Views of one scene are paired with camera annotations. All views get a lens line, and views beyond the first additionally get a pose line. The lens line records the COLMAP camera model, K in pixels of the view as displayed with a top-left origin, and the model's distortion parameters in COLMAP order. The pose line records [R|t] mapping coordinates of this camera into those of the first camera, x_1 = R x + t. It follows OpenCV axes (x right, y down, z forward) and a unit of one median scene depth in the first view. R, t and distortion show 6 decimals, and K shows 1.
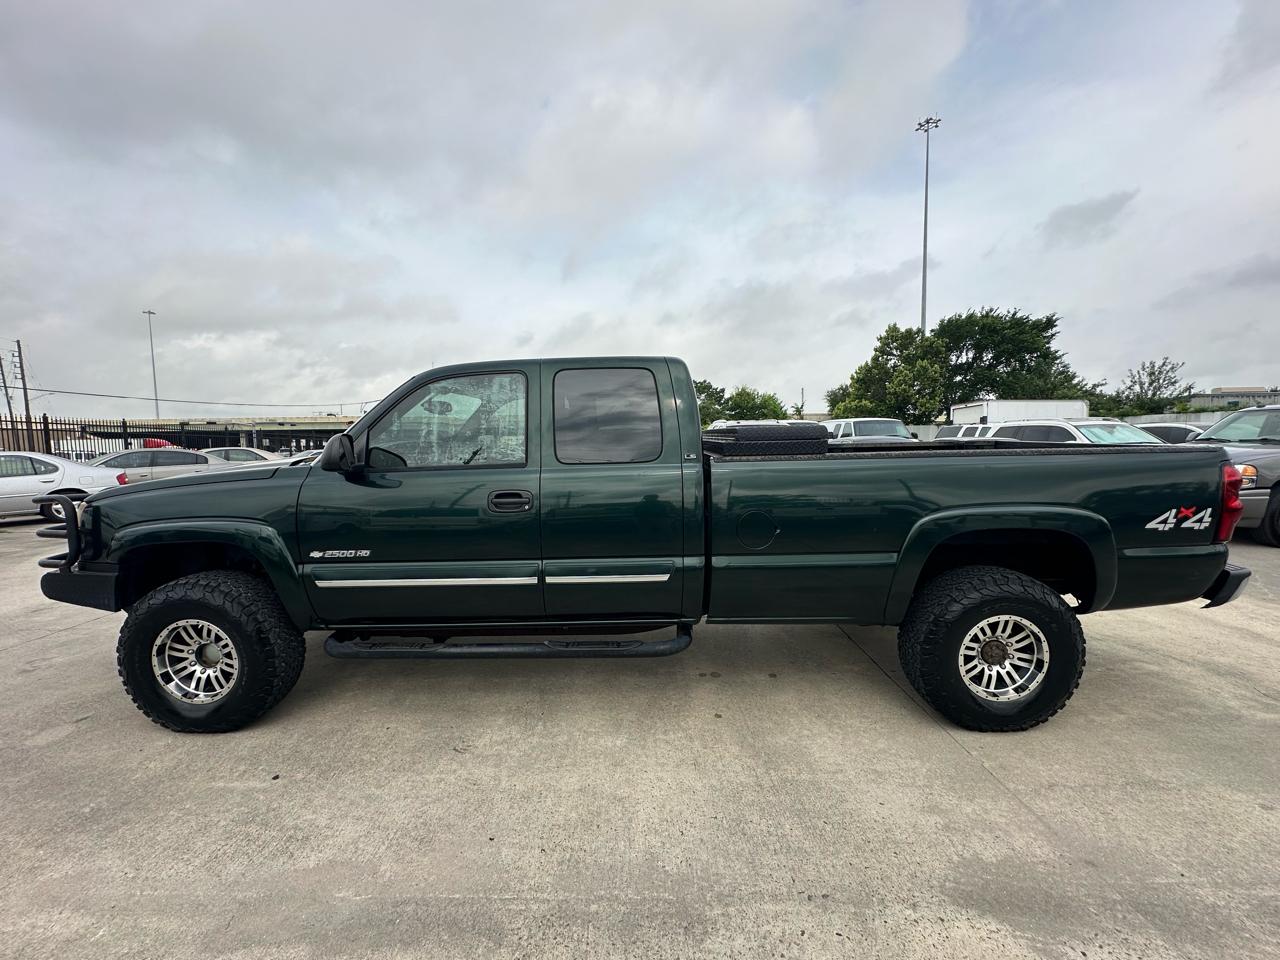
lens RADIAL K [[512.5, 0, 638.2], [0, 512.5, 481.8], [0, 0, 1]] dist [-0.001798, 0.000142]
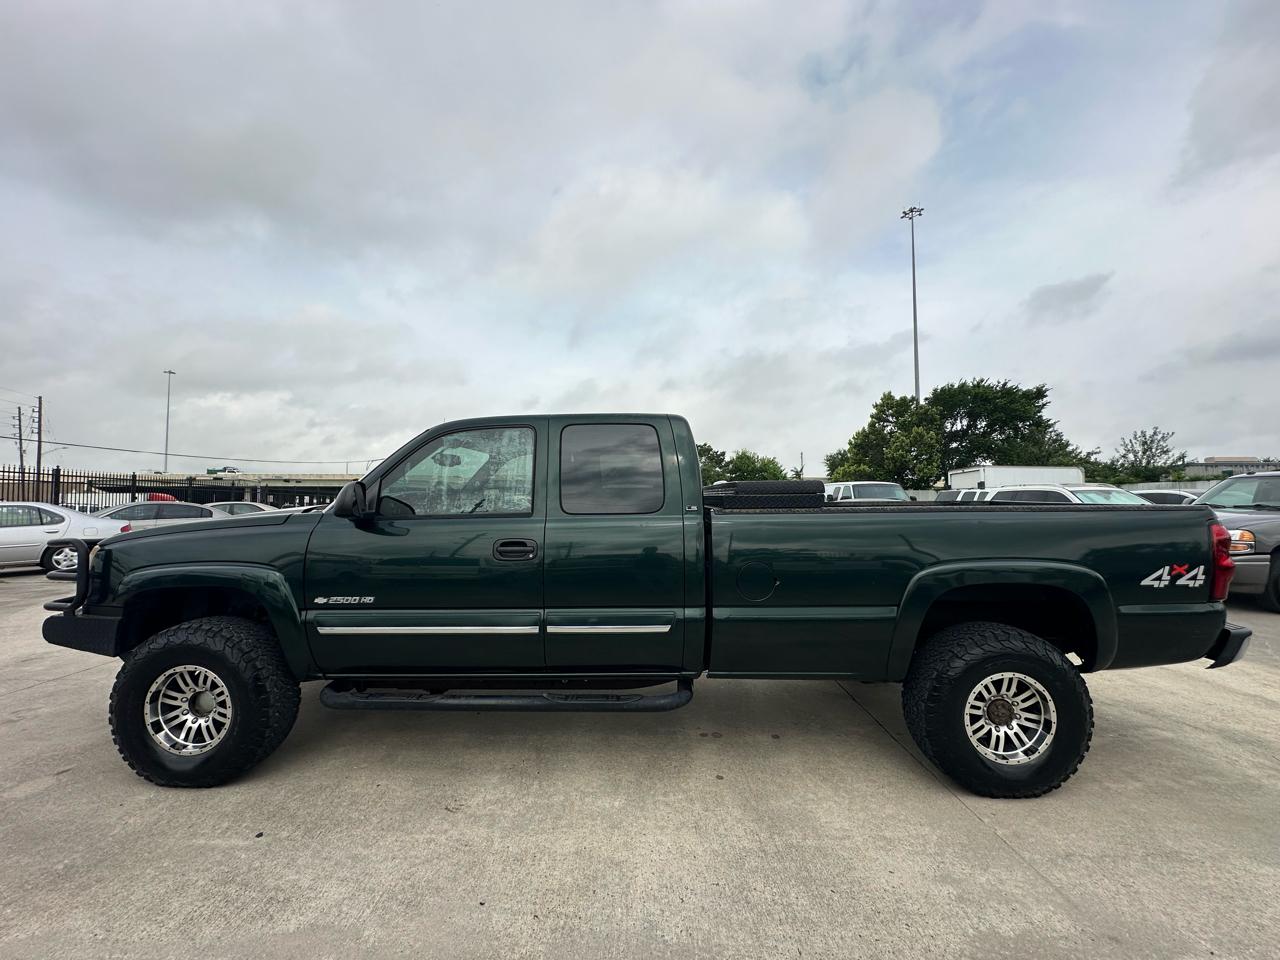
lens RADIAL K [[511.3, 0, 638.5], [0, 511.3, 481.2], [0, 0, 1]] dist [-0.001063, -0.000108]
pose [[0.999908, 0.013387, -0.002376, -0.002996], [-0.013576, 0.992583, -0.120812, 0.021494], [0.000741, 0.120834, 0.992673, -0.027551]]
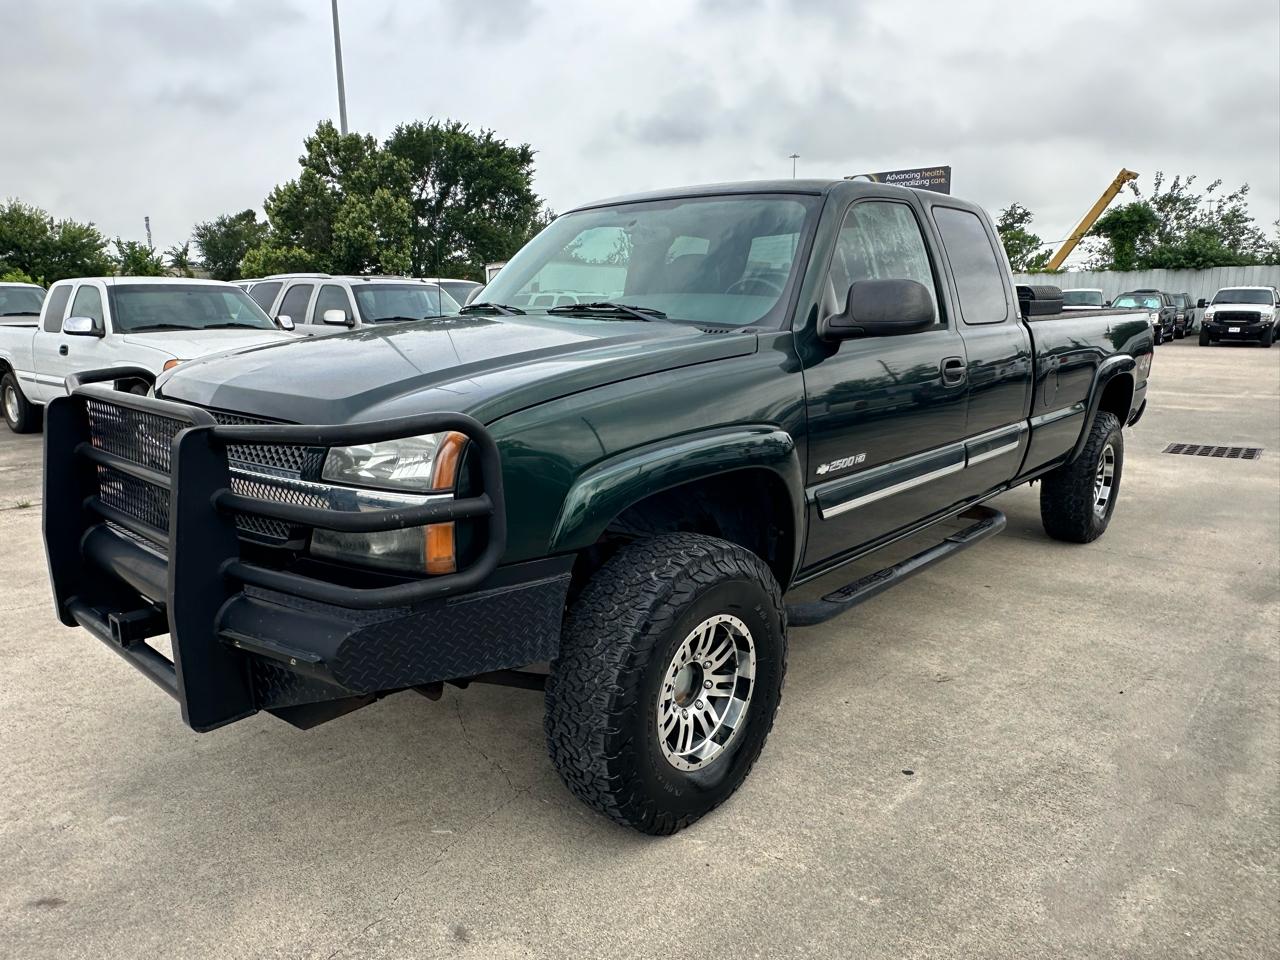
lens RADIAL K [[859.5, 0, 637.0], [0, 859.5, 500.6], [0, 0, 1]] dist [-0.005730, 0.002445]
pose [[0.657338, -0.155823, 0.737310, -1.564007], [0.059430, 0.986061, 0.155410, -0.000988], [-0.751249, -0.058338, 0.657436, 0.460237]]
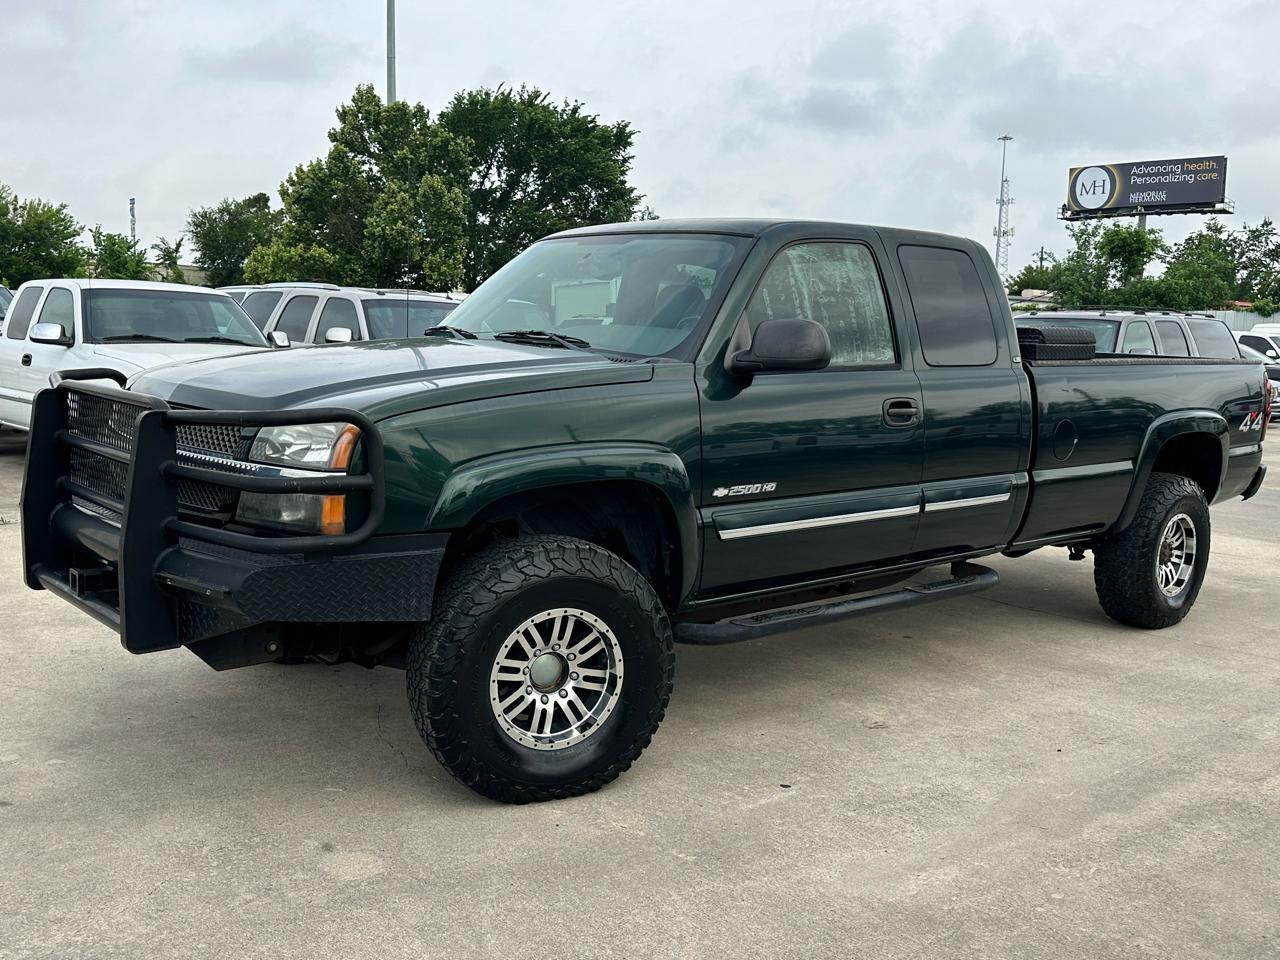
lens RADIAL K [[1191.8, 0, 644.7], [0, 1191.8, 500.4], [0, 0, 1]] dist [0.198181, -0.409725]
pose [[0.733083, -0.056085, 0.677823, -1.770216], [0.016021, 0.997742, 0.065228, 0.045809], [-0.679951, -0.036958, 0.732326, -0.101084]]
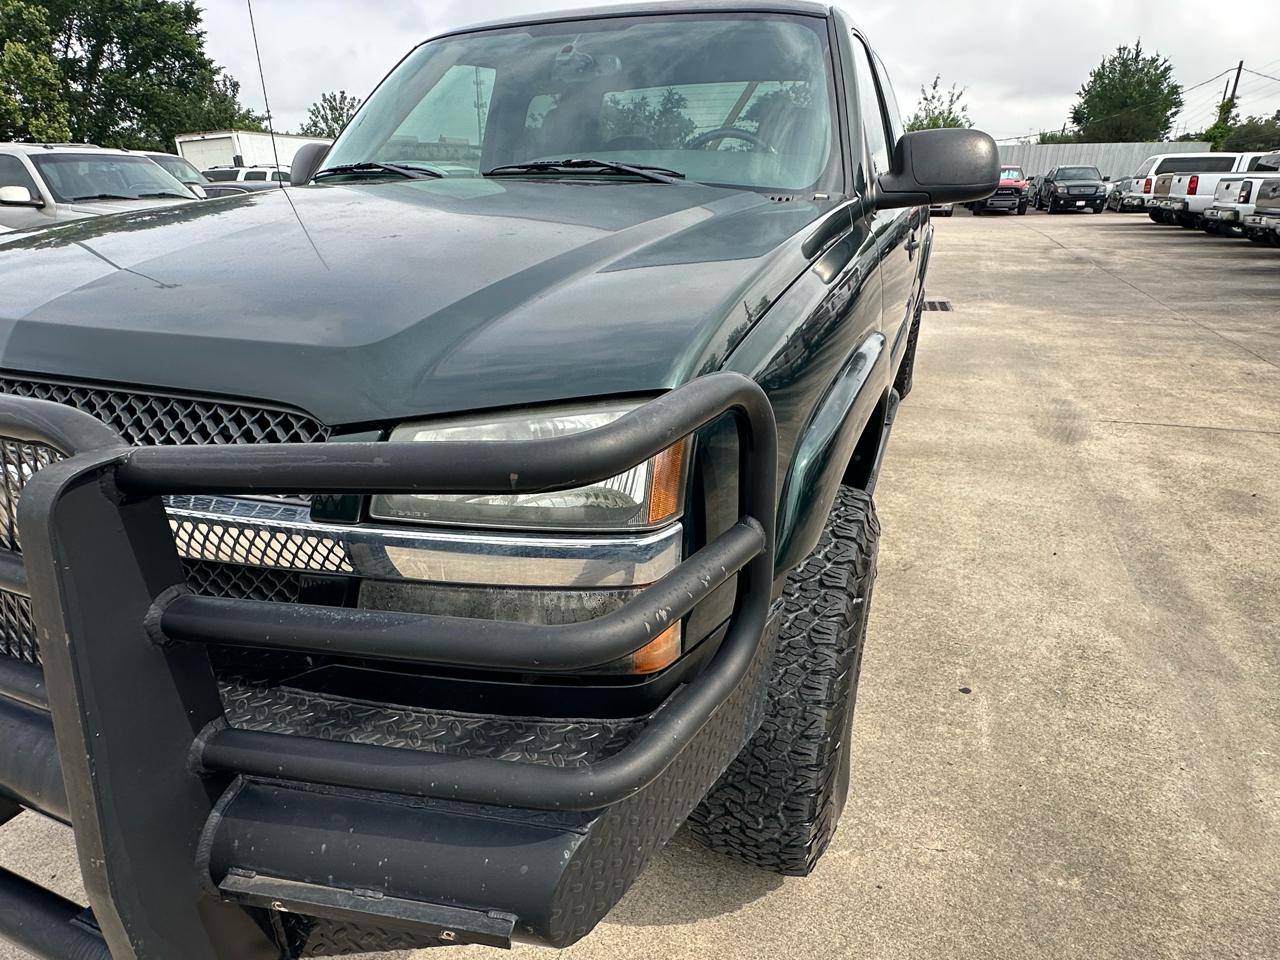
lens RADIAL K [[740.7, 0, 635.4], [0, 740.7, 496.2], [0, 0, 1]] dist [-0.002125, 0.000455]
pose [[0.349264, -0.355076, 0.867142, -1.418651], [0.082096, 0.933458, 0.349165, -0.029361], [-0.933421, -0.050762, 0.355173, 0.945786]]
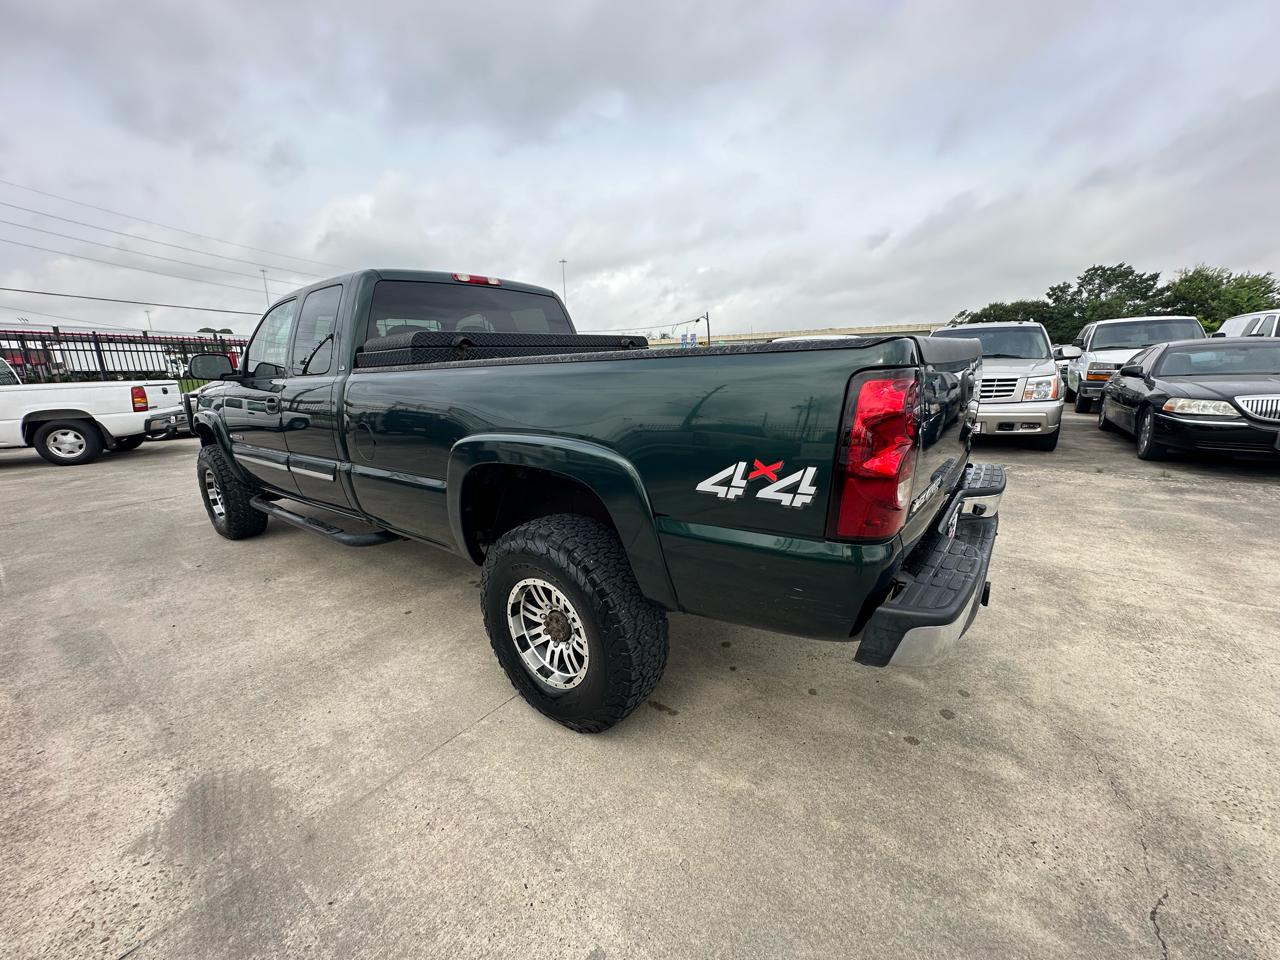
lens RADIAL K [[512.5, 0, 638.2], [0, 512.5, 481.8], [0, 0, 1]] dist [-0.001798, 0.000142]
pose [[0.806503, 0.122865, -0.578322, 1.211134], [-0.030900, 0.985591, 0.166297, -0.011086], [0.590422, -0.116249, 0.798679, 0.482030]]
